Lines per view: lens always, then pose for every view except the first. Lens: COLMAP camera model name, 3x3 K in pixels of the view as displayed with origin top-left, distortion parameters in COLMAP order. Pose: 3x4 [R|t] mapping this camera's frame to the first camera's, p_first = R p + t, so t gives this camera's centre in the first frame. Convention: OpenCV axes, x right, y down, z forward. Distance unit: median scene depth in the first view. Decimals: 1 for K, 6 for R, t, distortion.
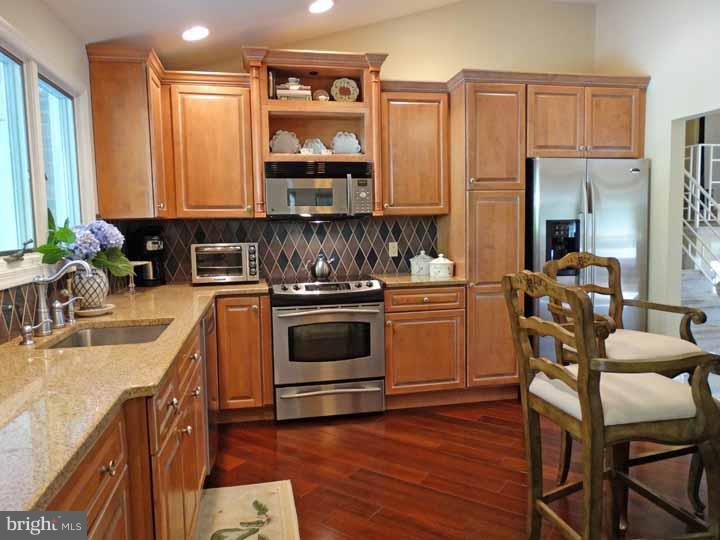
lens RADIAL K [[524.8, 0, 360.0], [0, 524.8, 270.0], [0, 0, 1]] dist [0.002670, -0.005893]
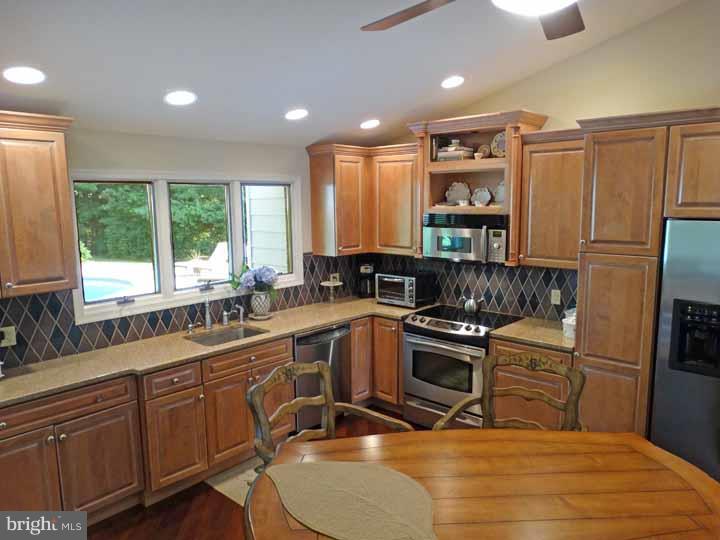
lens RADIAL K [[506.4, 0, 360.0], [0, 506.4, 270.0], [0, 0, 1]] dist [-0.050353, 0.048996]
pose [[0.589455, 0.126227, -0.797878, 0.673284], [-0.073822, 0.992000, 0.102400, -0.180424], [0.804421, -0.001459, 0.594058, 0.172792]]
